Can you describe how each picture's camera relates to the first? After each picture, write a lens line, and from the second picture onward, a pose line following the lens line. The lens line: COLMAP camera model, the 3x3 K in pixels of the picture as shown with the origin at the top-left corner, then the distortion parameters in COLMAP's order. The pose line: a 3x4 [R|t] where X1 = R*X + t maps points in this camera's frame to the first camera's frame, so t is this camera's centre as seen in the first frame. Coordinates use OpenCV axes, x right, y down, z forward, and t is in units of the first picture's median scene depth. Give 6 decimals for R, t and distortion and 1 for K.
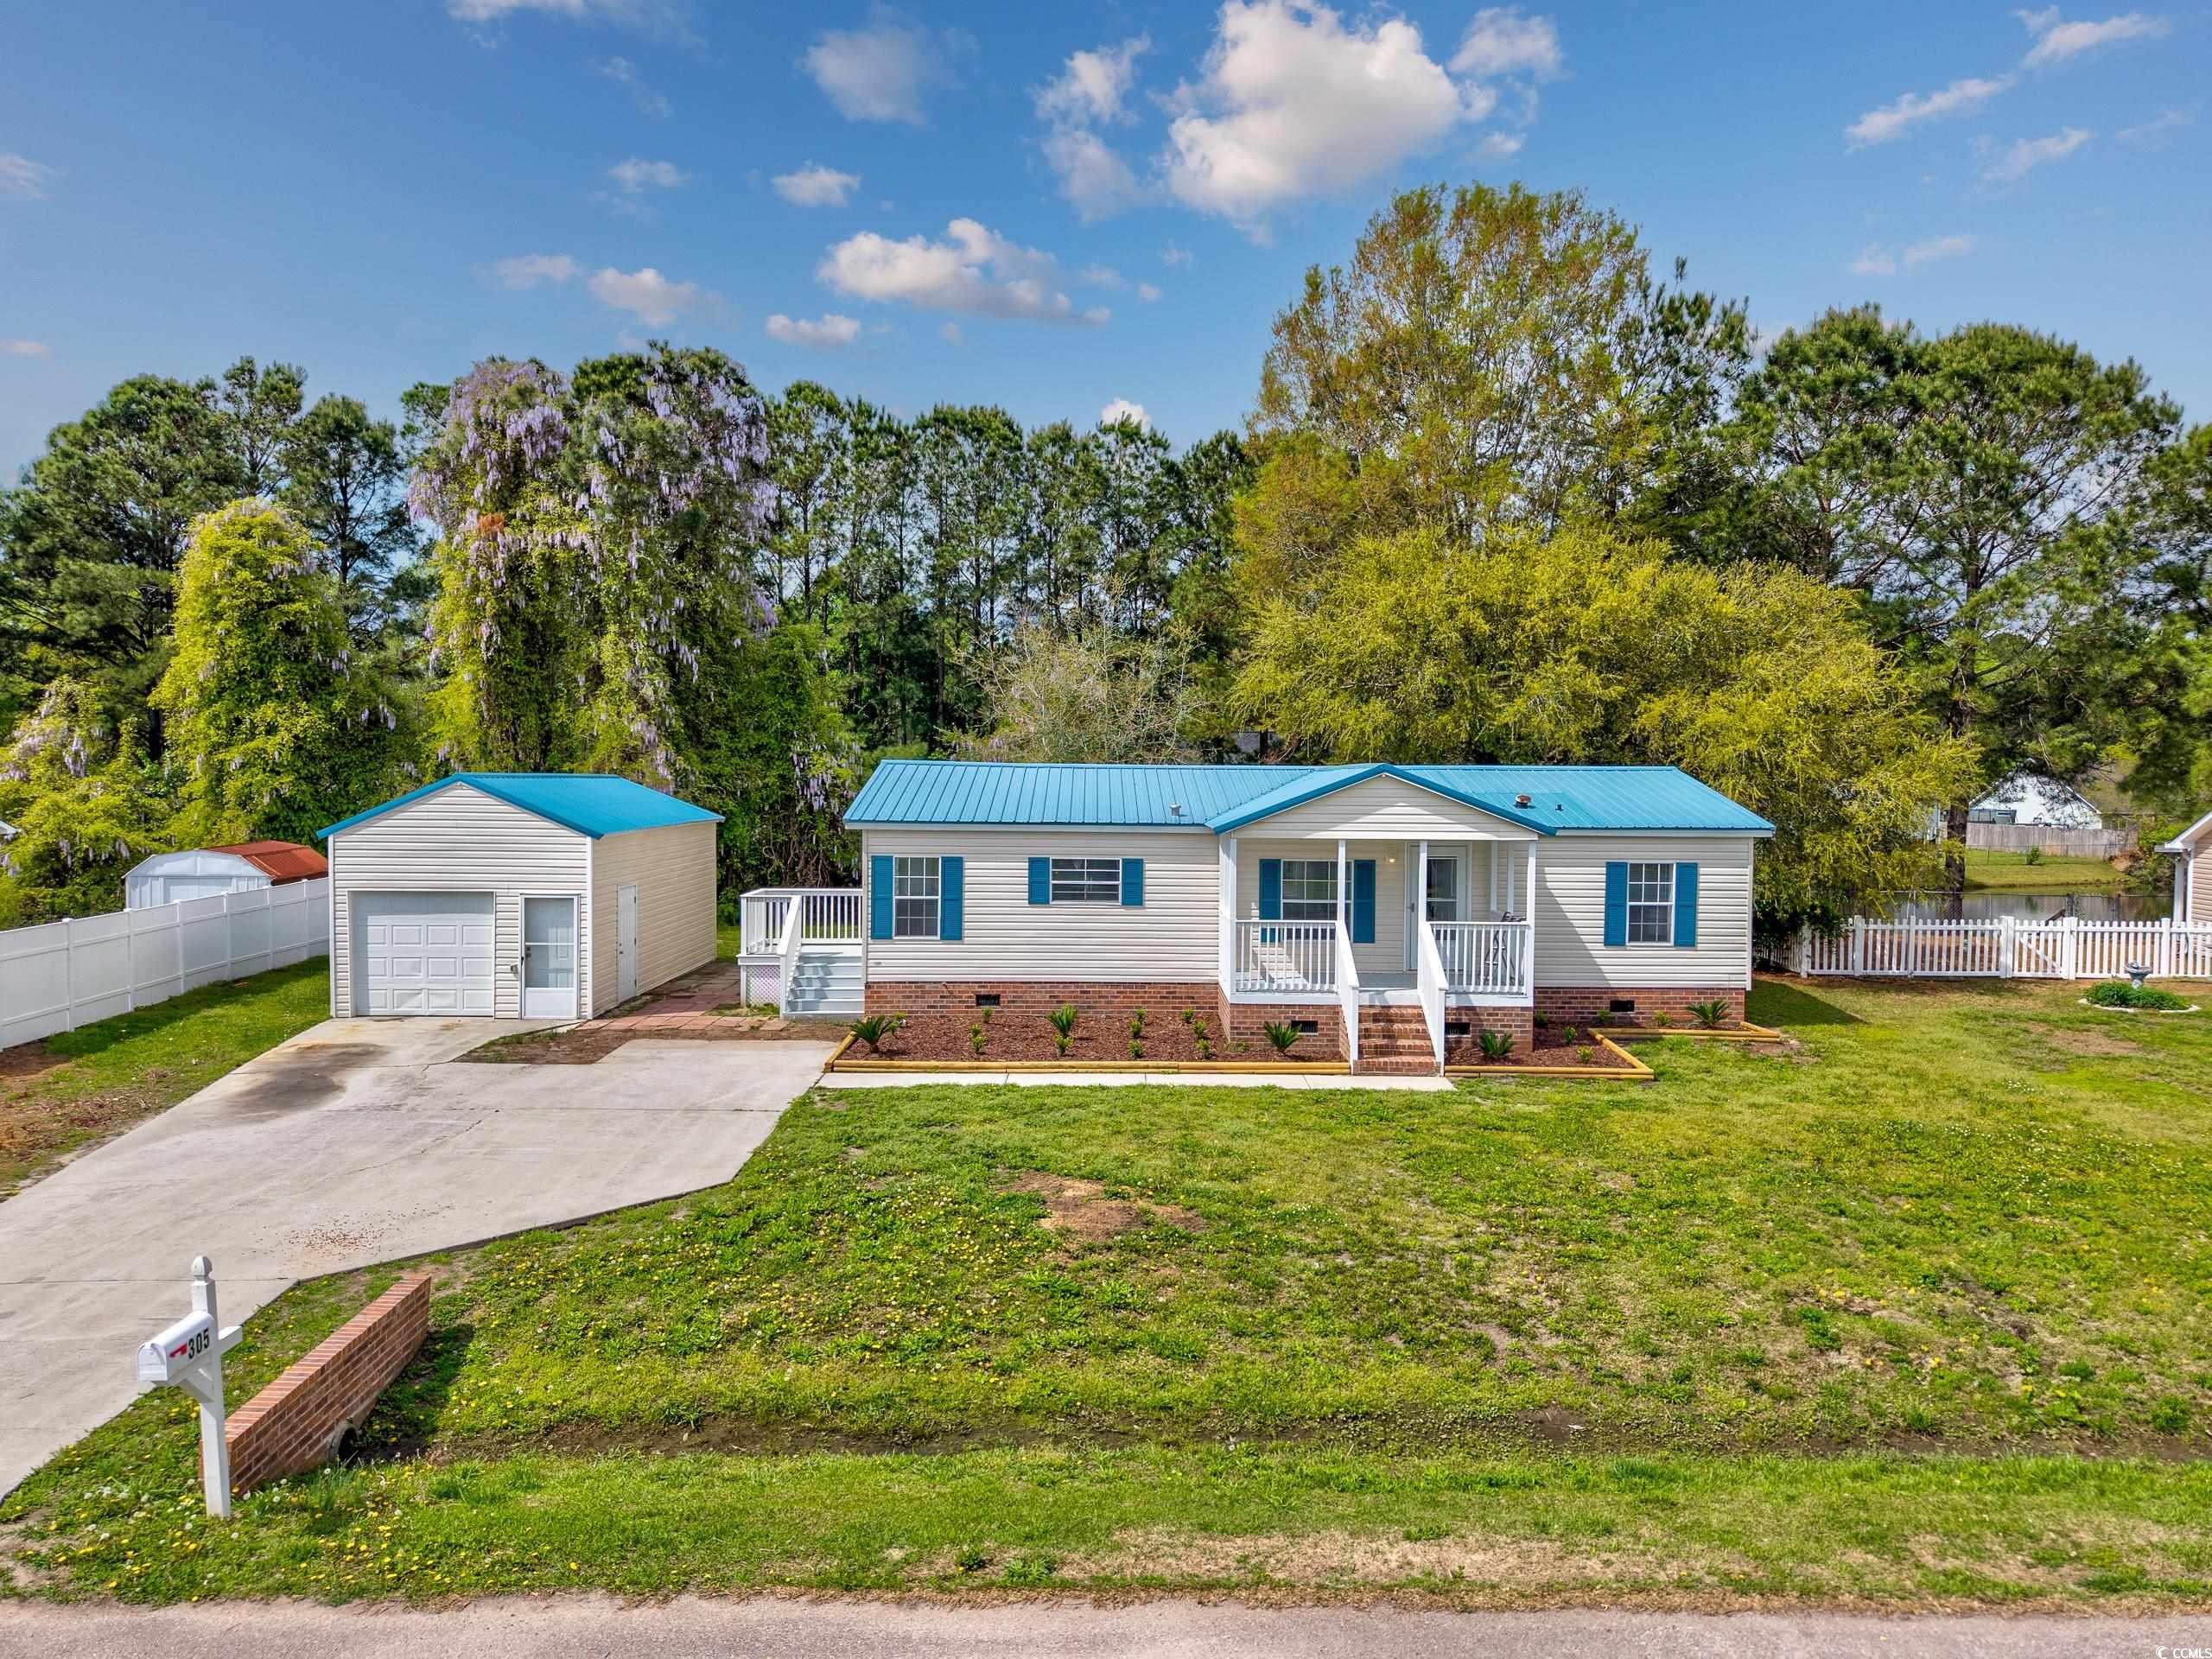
lens RADIAL K [[1480.2, 0, 1106.0], [0, 1480.2, 829.5], [0, 0, 1]] dist [0.043861, -0.045251]
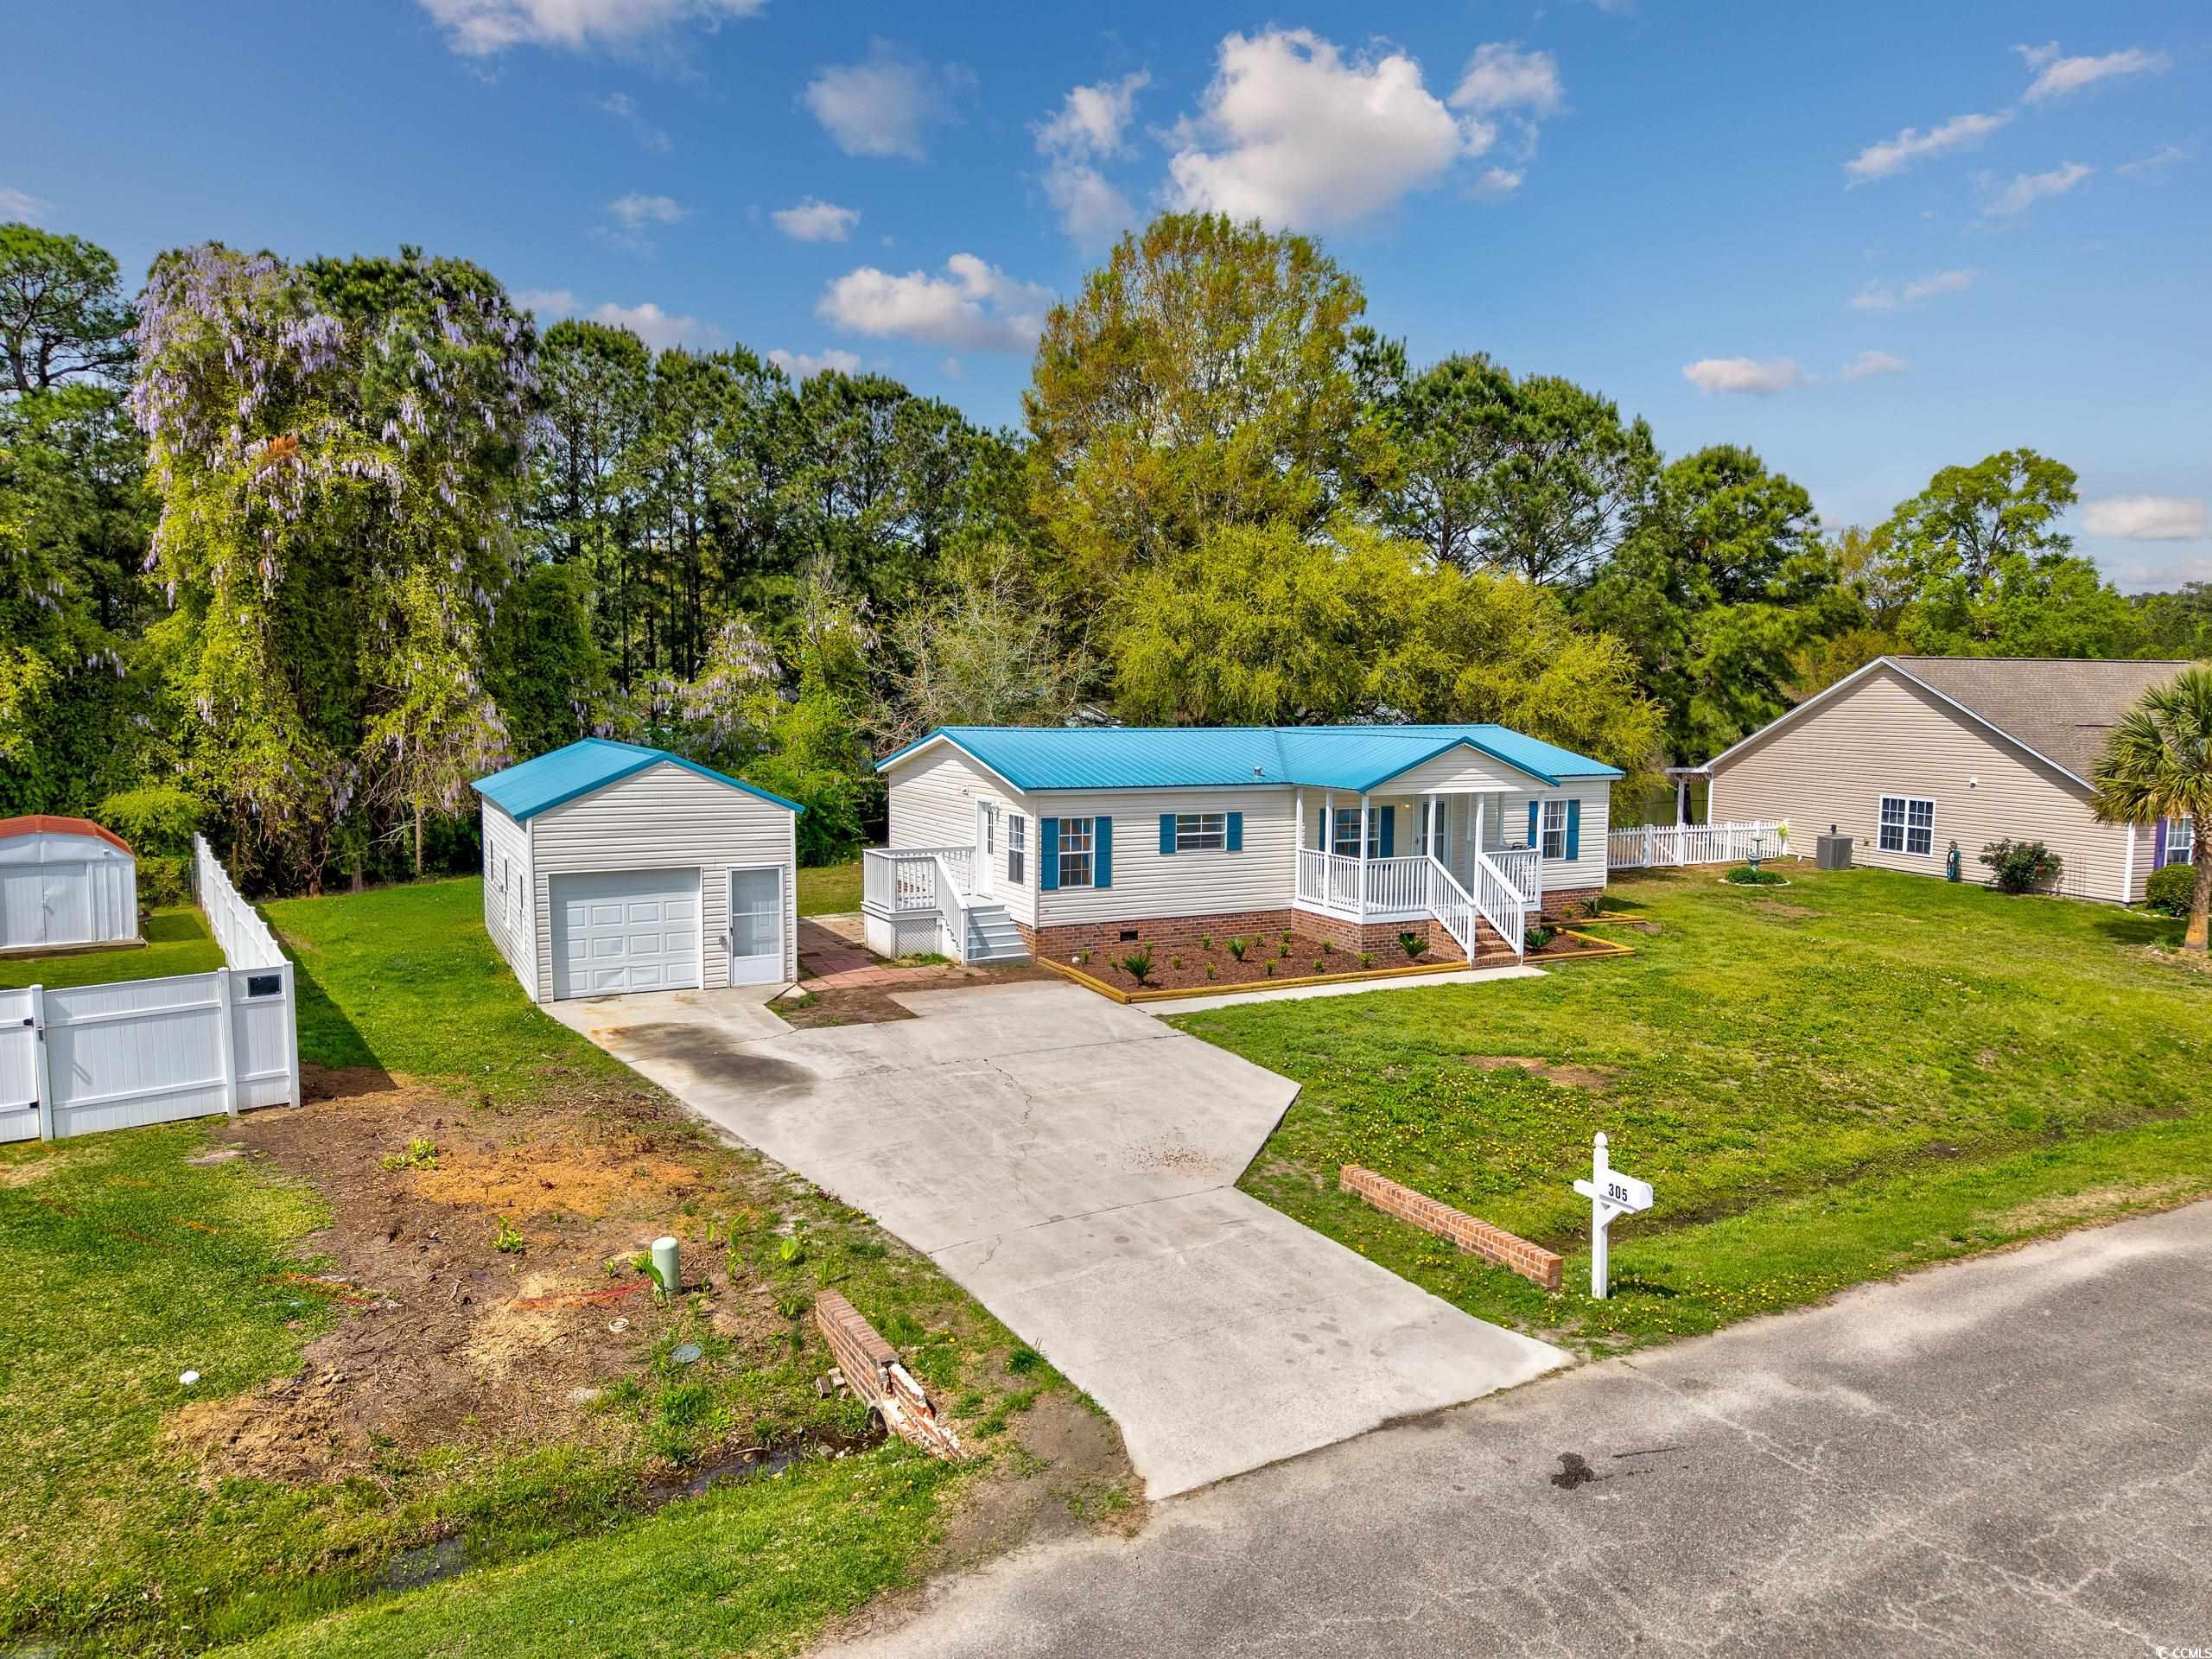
lens RADIAL K [[1480.2, 0, 1106.0], [0, 1480.2, 829.5], [0, 0, 1]] dist [0.043861, -0.045251]
pose [[0.890102, -0.043148, 0.453715, -0.629548], [0.014825, 0.997723, 0.065800, -0.048025], [-0.455521, -0.051842, 0.888714, -0.039069]]
